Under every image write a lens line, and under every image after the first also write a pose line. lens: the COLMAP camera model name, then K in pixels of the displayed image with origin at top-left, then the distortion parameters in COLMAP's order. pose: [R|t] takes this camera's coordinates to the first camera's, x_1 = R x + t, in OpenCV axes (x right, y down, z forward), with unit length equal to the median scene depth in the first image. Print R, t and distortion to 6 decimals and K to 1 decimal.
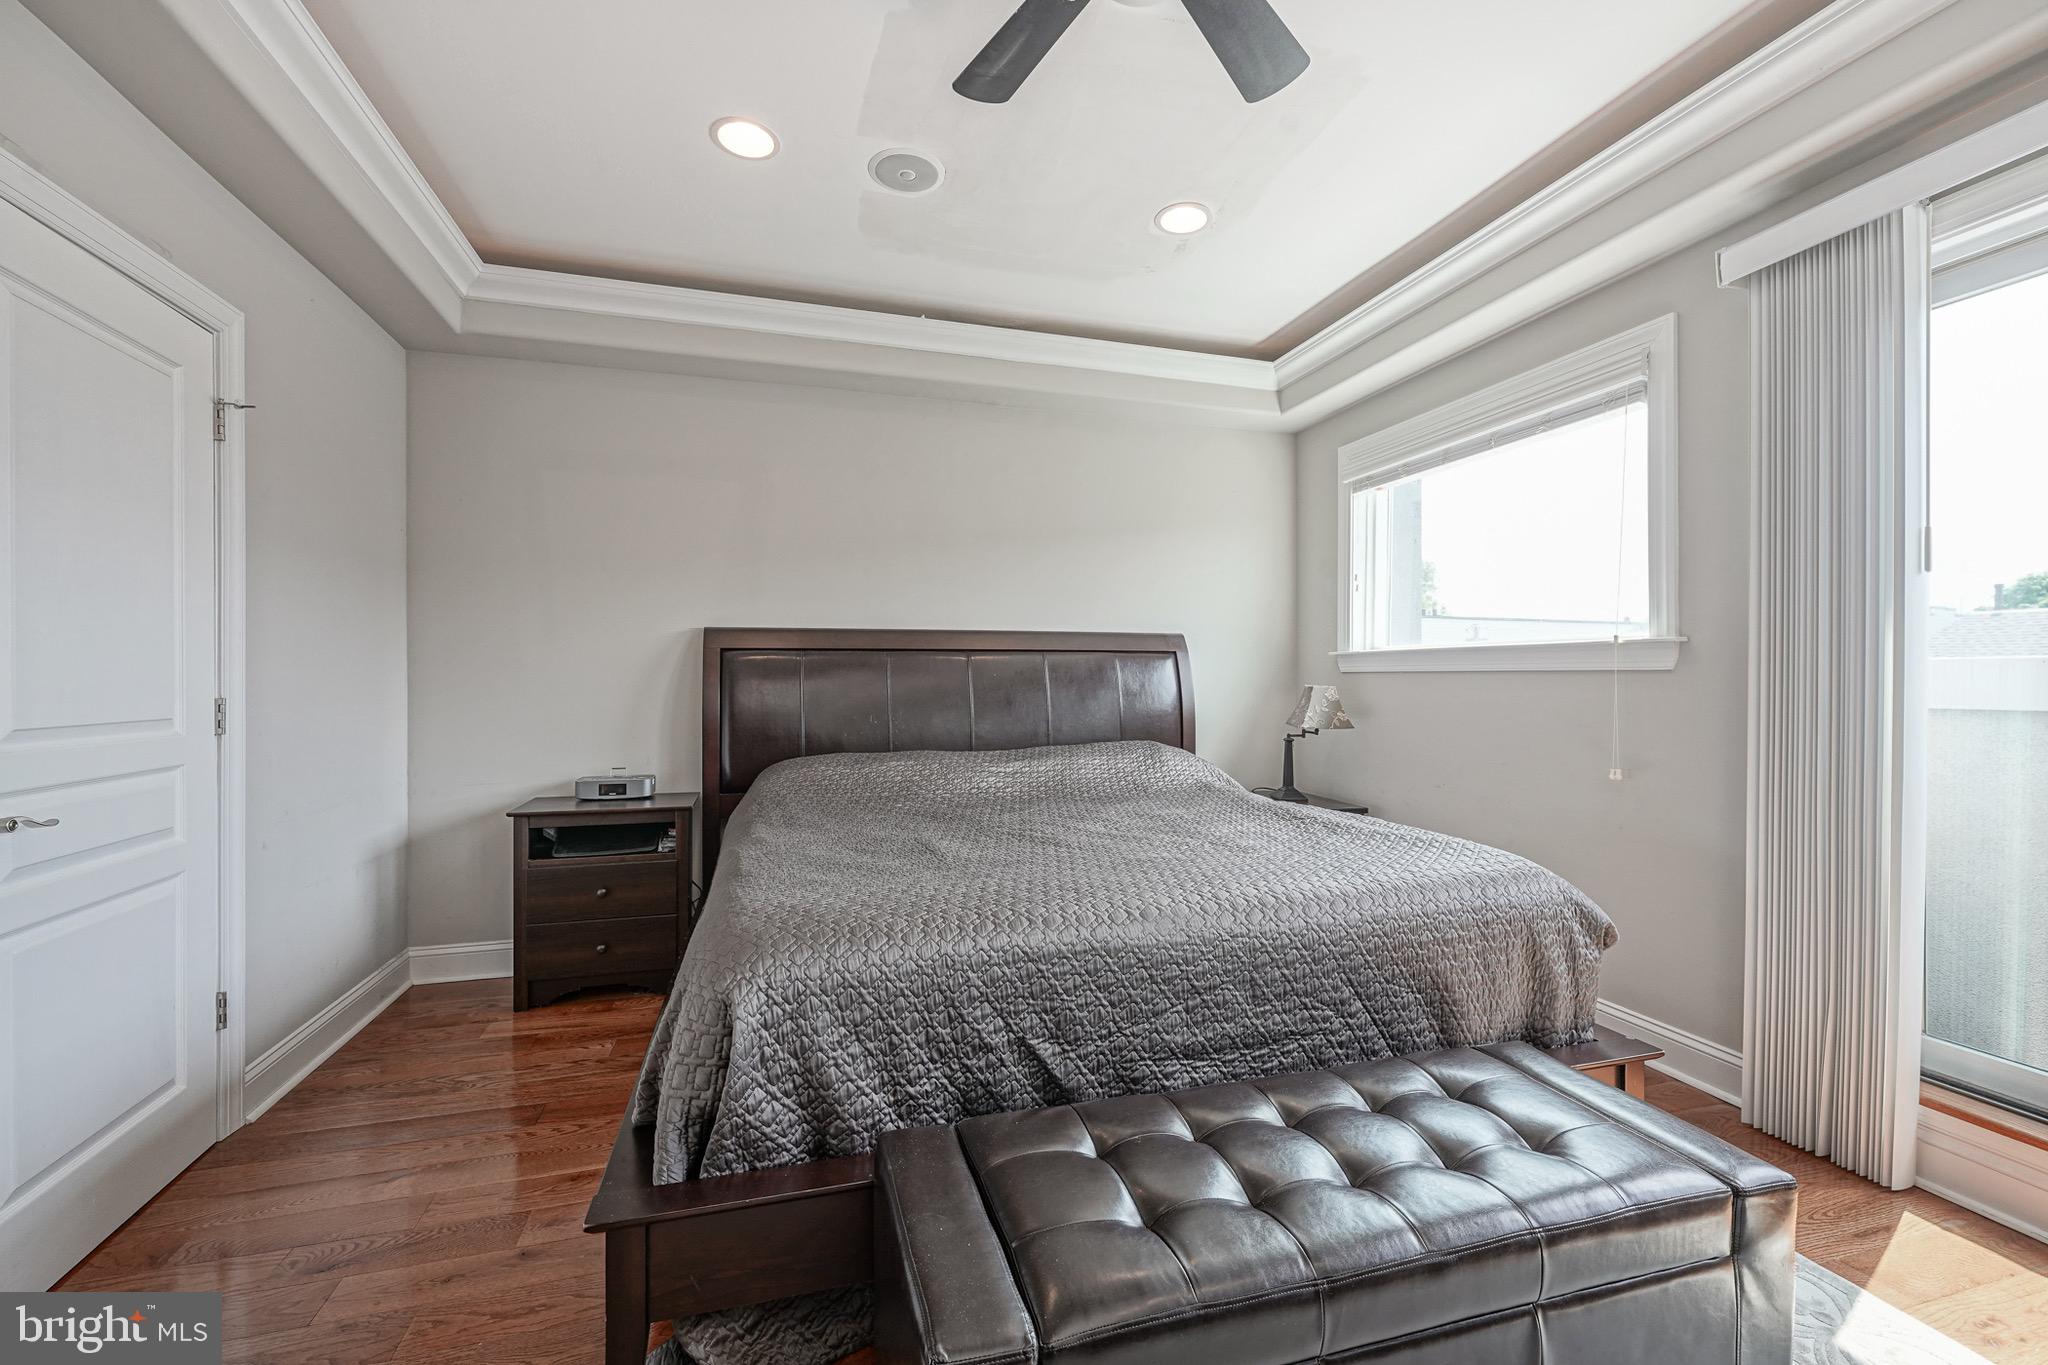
lens RADIAL K [[834.5, 0, 1024.5], [0, 834.5, 678.6], [0, 0, 1]] dist [-0.000611, -0.000107]
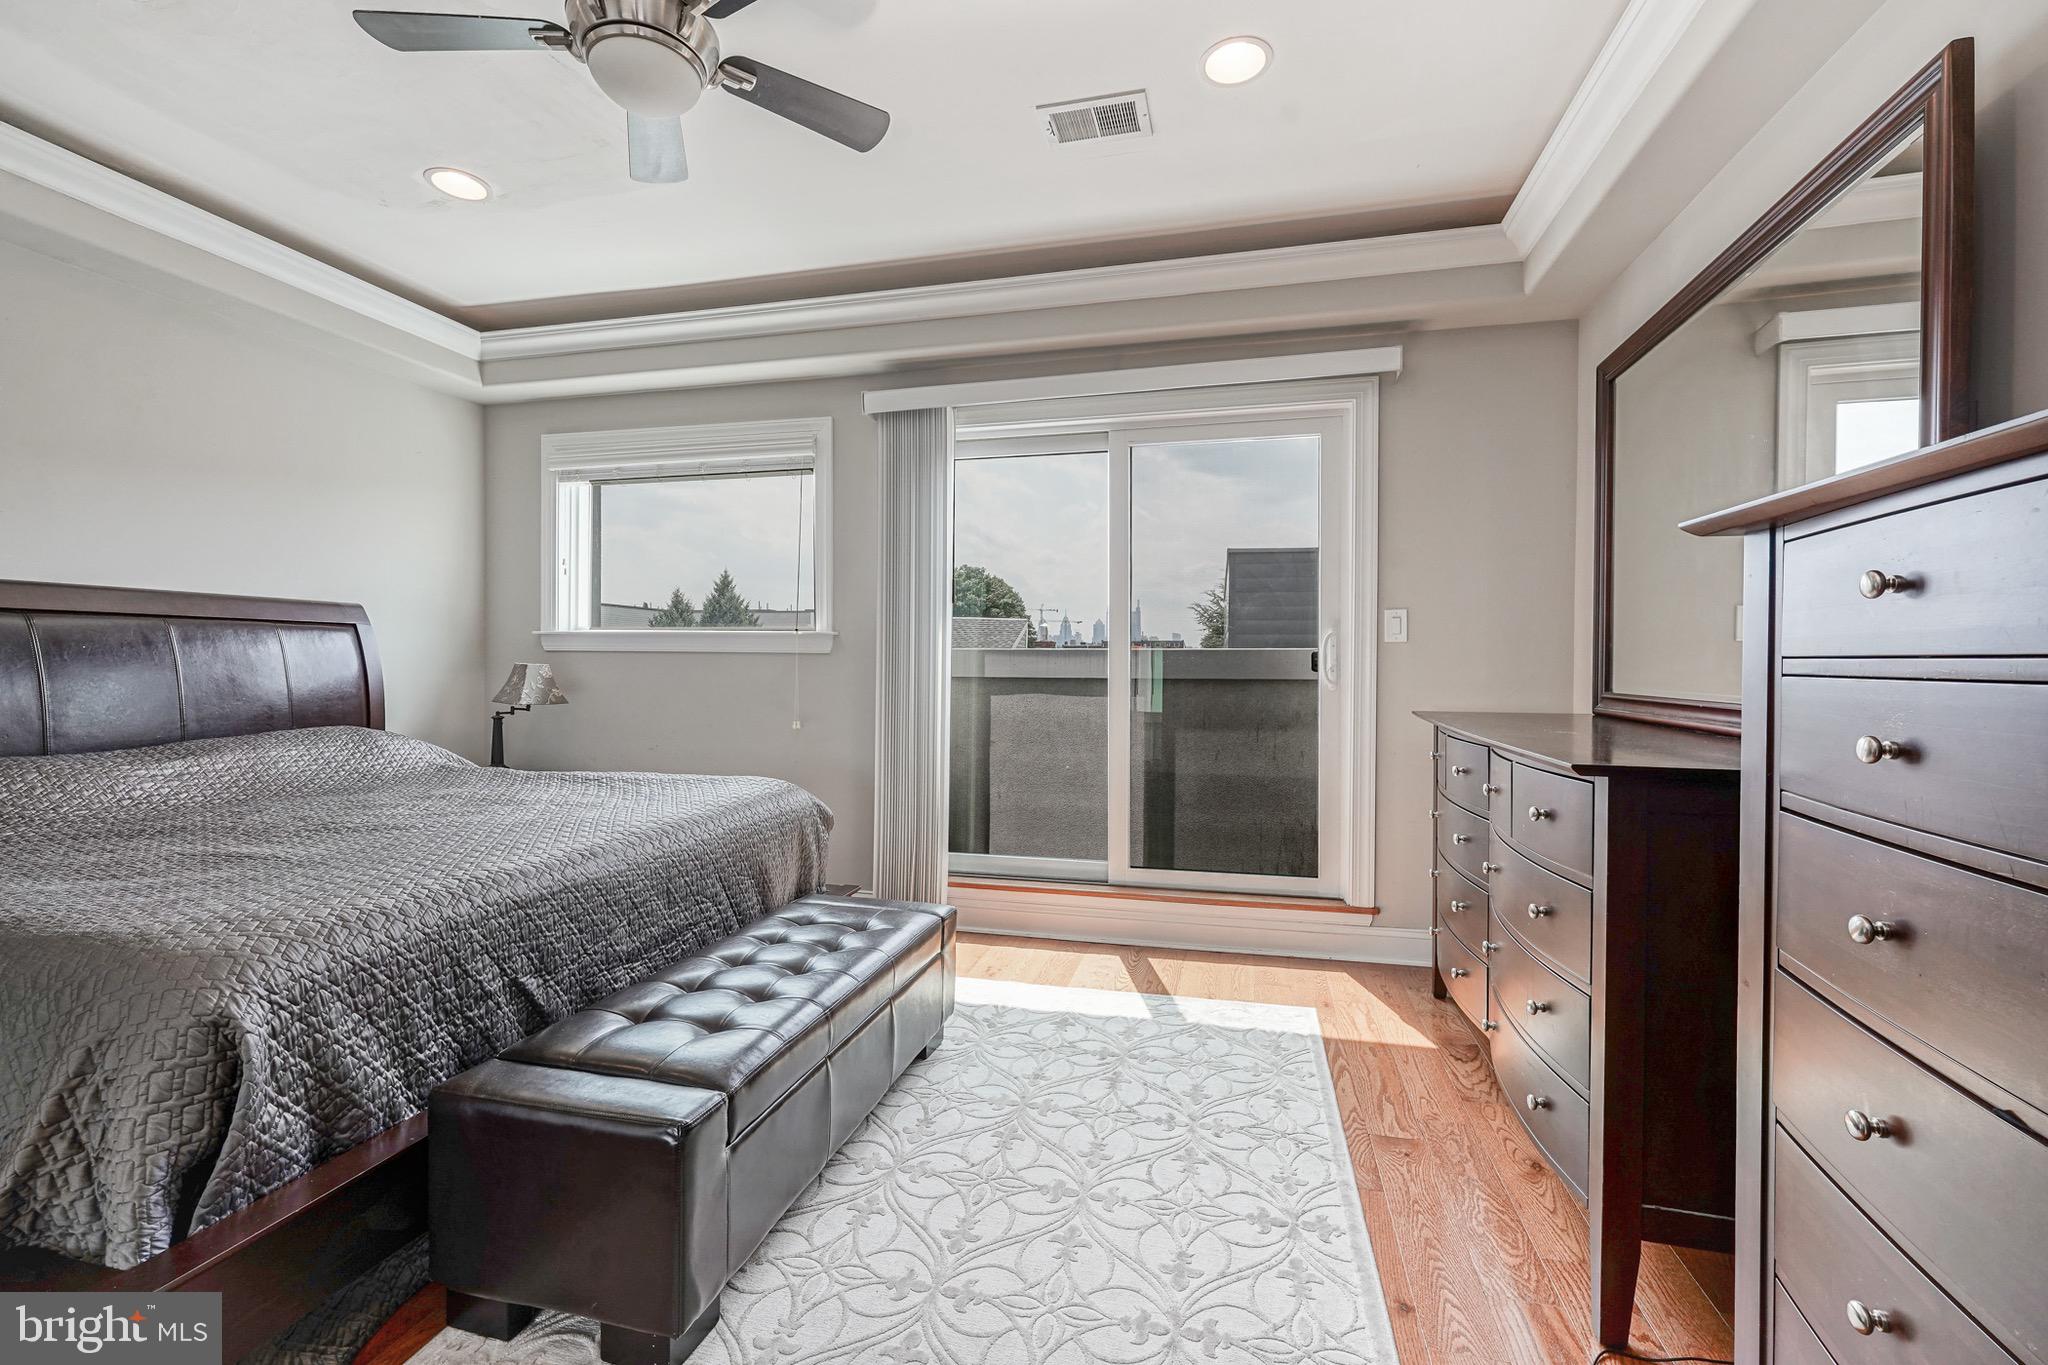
lens RADIAL K [[847.6, 0, 1023.4], [0, 847.6, 658.8], [0, 0, 1]] dist [-0.000055, 0.000033]
pose [[0.511317, 0.007241, 0.859362, -0.619723], [-0.007912, 0.999962, -0.003719, 0.004611], [-0.859356, -0.004898, 0.511354, -0.152830]]
